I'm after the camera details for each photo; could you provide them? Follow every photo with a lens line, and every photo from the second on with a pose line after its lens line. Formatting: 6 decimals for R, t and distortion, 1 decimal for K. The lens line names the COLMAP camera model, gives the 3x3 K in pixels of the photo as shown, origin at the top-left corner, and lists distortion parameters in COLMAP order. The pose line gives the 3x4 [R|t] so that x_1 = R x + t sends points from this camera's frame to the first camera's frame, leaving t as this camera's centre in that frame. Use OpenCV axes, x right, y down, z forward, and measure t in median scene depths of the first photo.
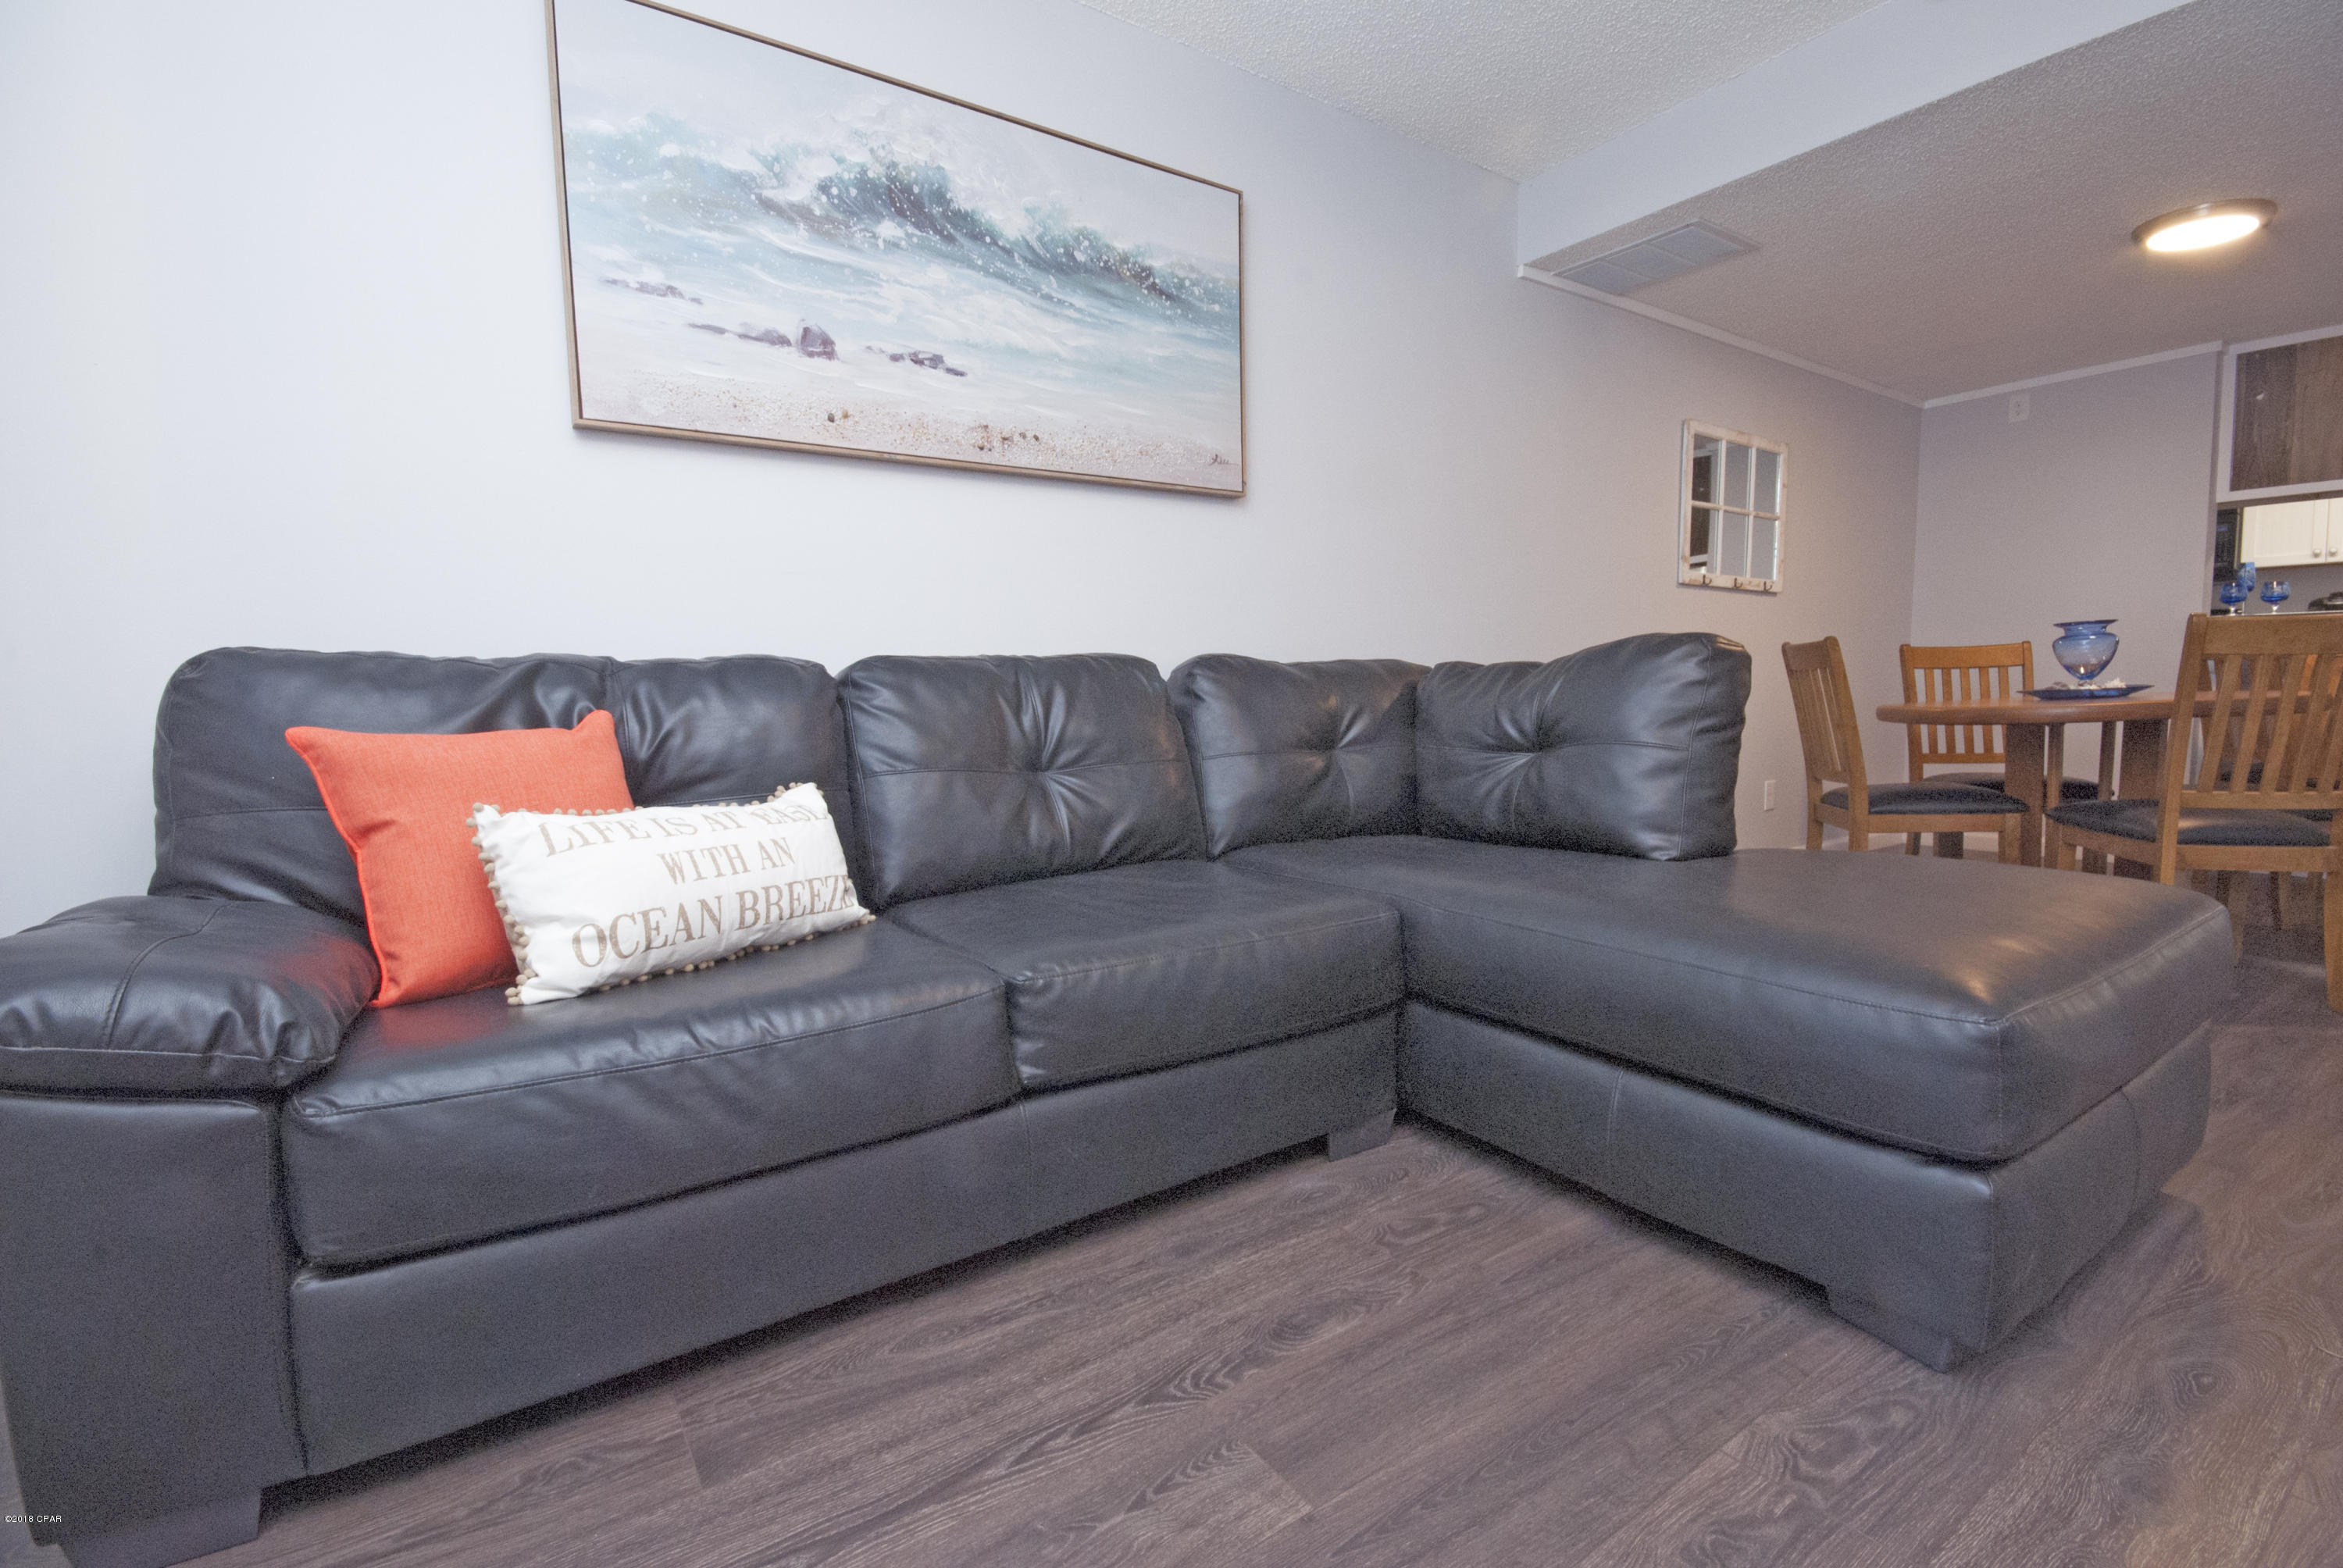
lens RADIAL K [[1031.3, 0, 1176.4], [0, 1031.3, 796.4], [0, 0, 1]] dist [0.000544, -0.004660]
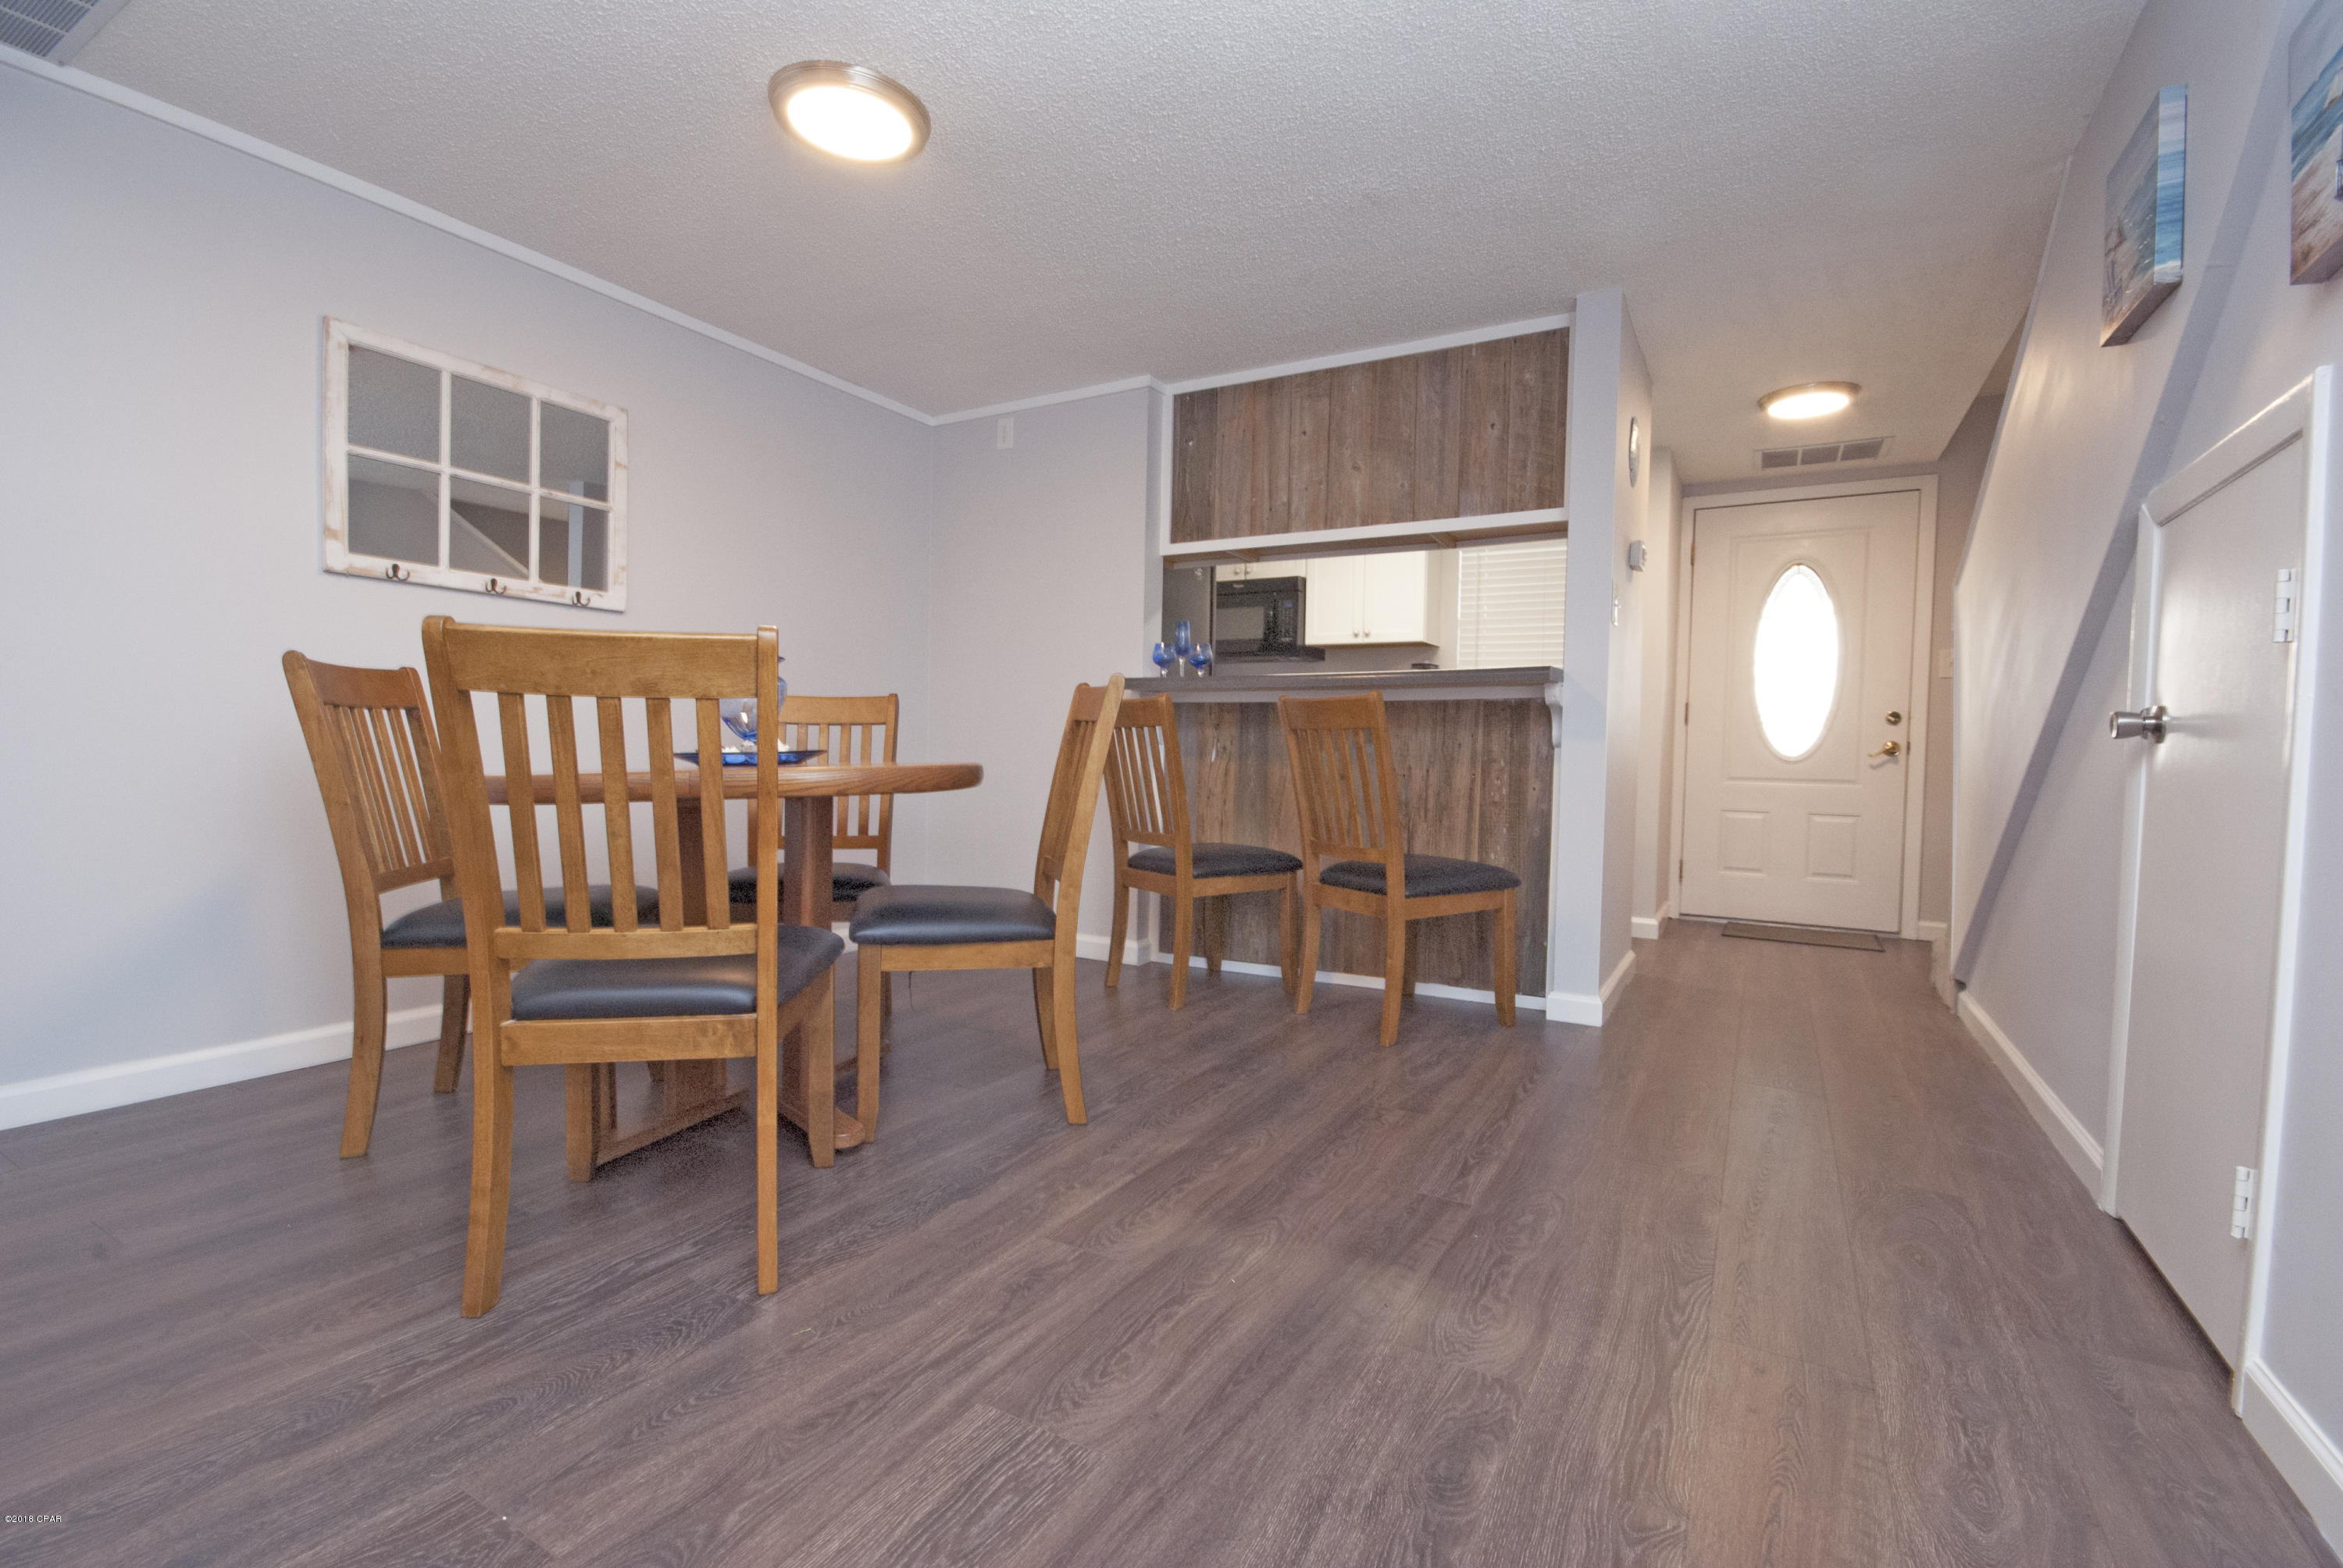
lens RADIAL K [[1031.3, 0, 1161.4], [0, 1031.3, 790.1], [0, 0, 1]] dist [0.000544, -0.004660]
pose [[0.908430, 0.021401, 0.417489, 0.654183], [0.002511, 0.998391, -0.056644, -0.030595], [-0.418030, 0.052505, 0.906915, 0.196319]]
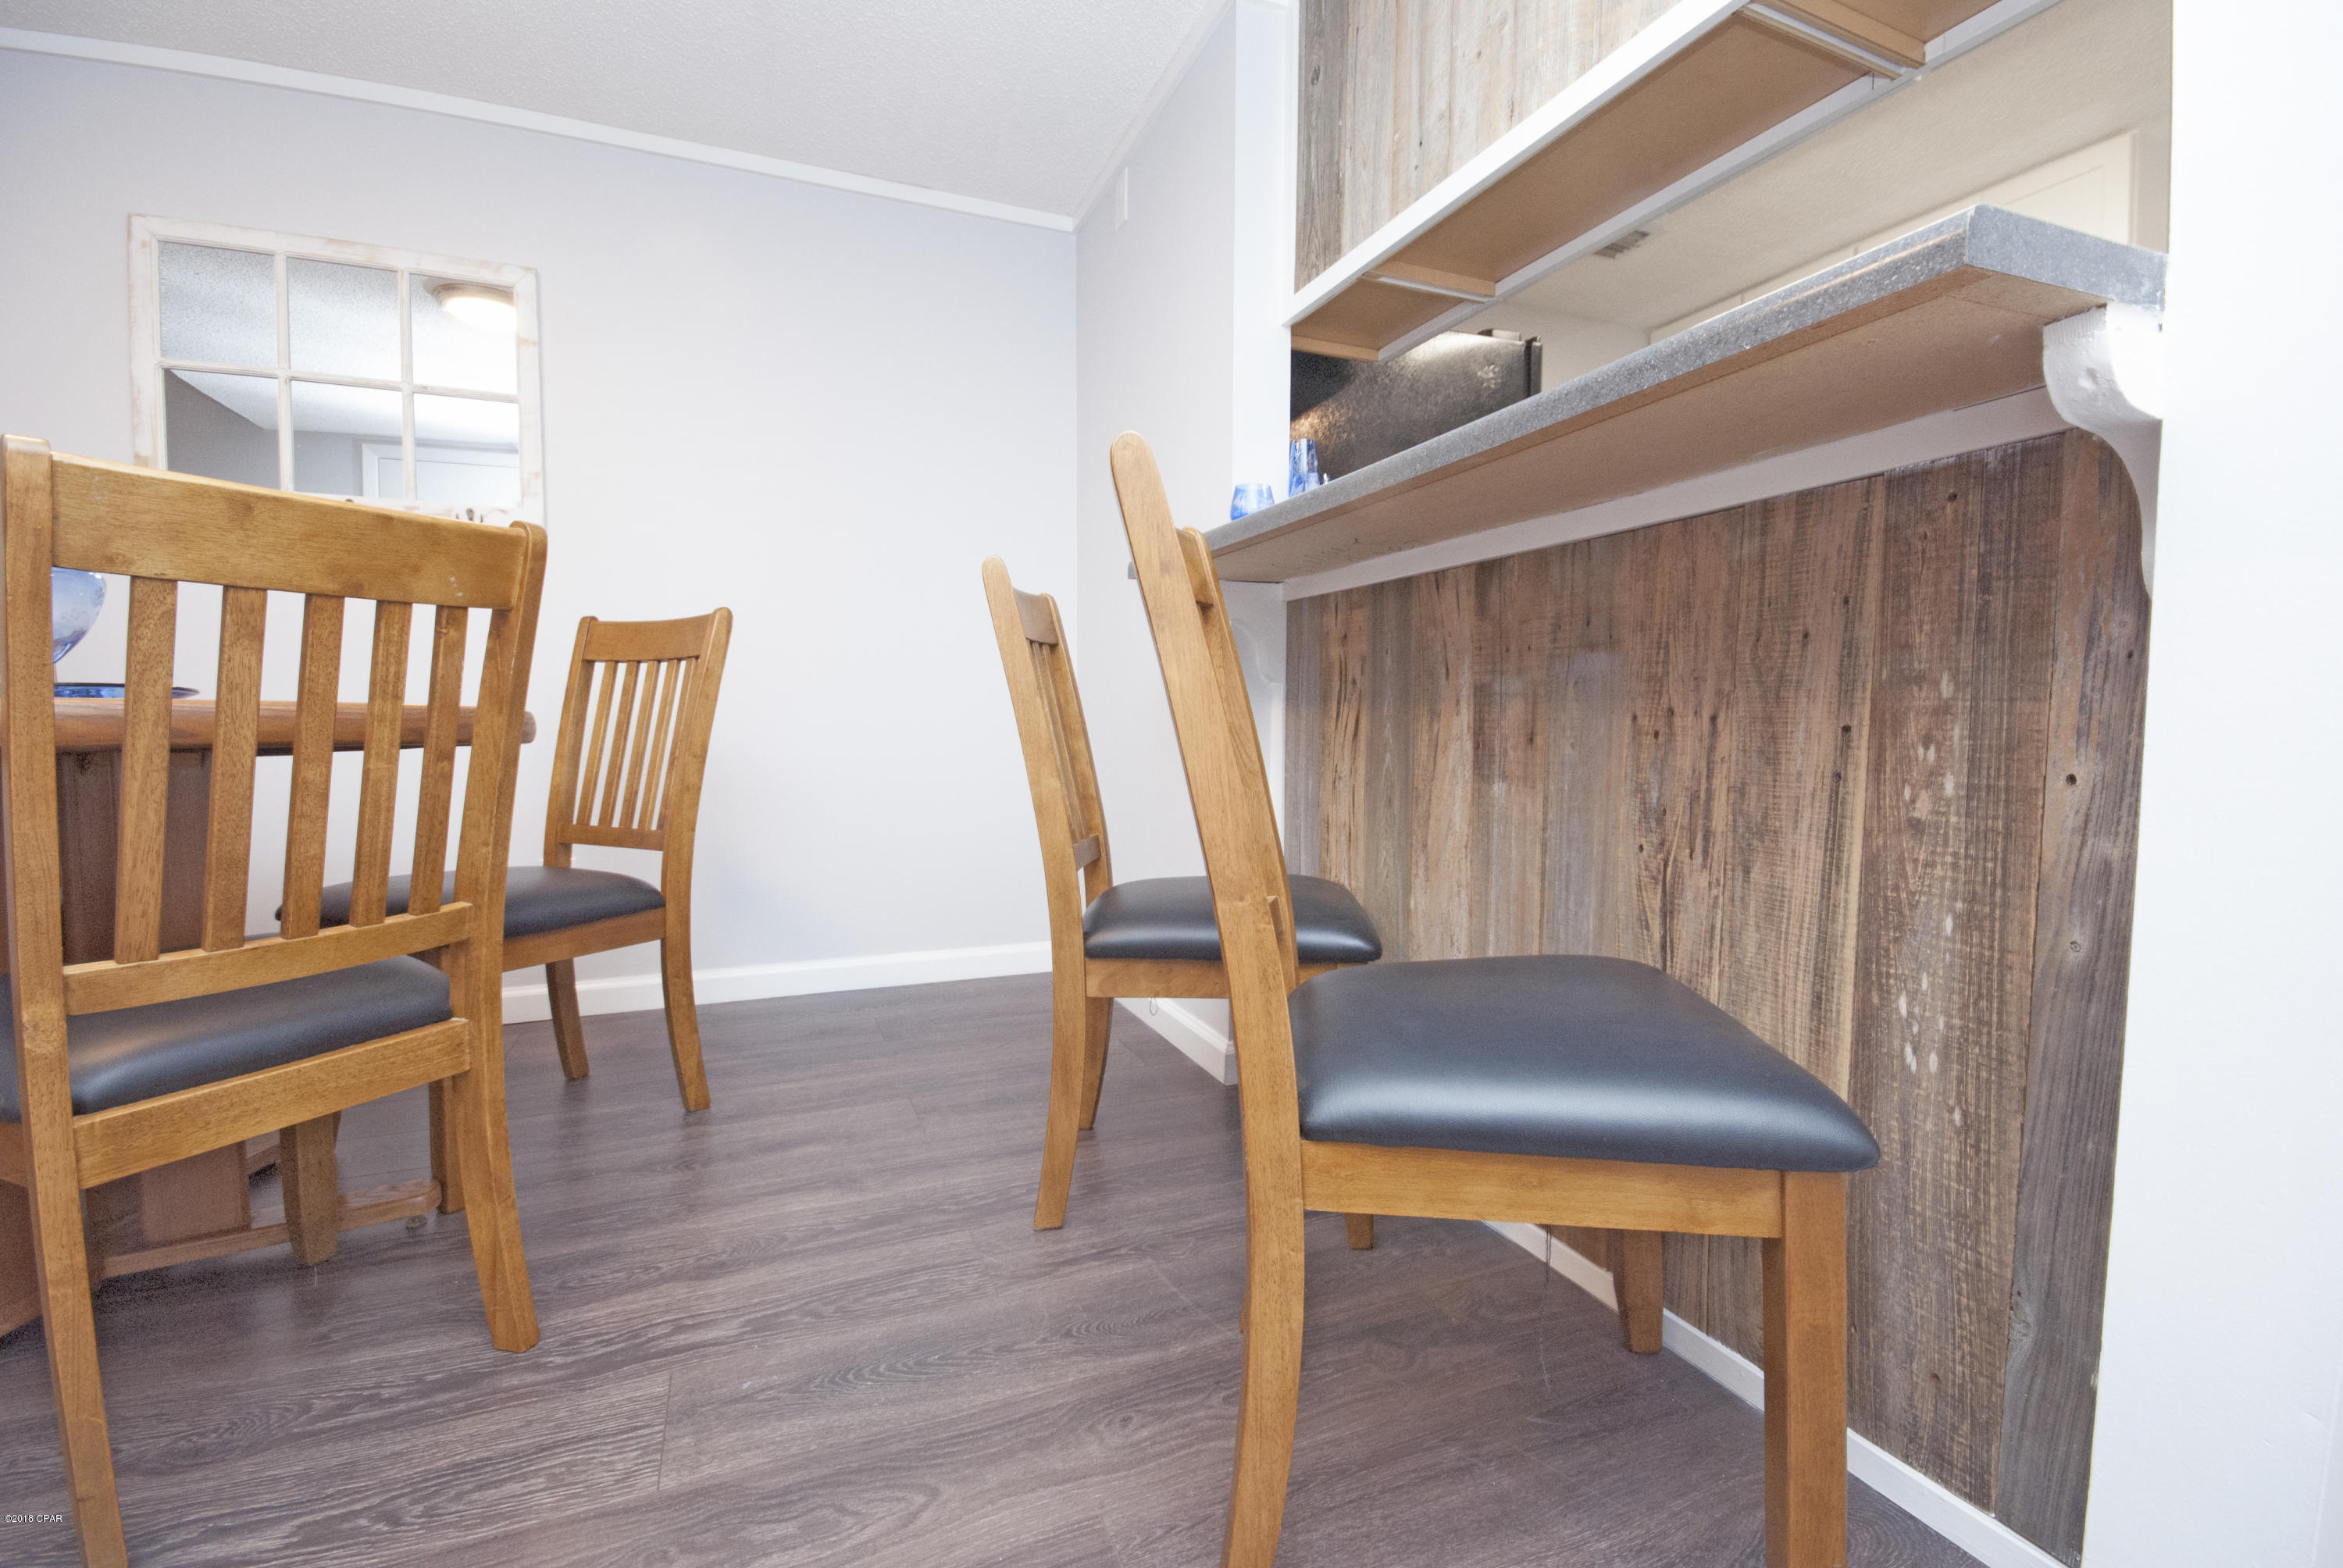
lens RADIAL K [[1031.3, 0, 1176.3], [0, 1031.3, 793.2], [0, 0, 1]] dist [0.000544, -0.004660]
pose [[0.976914, 0.036676, -0.210463, 1.098934], [-0.041002, 0.999027, -0.016228, -0.061107], [0.209663, 0.024483, 0.977467, 0.544804]]
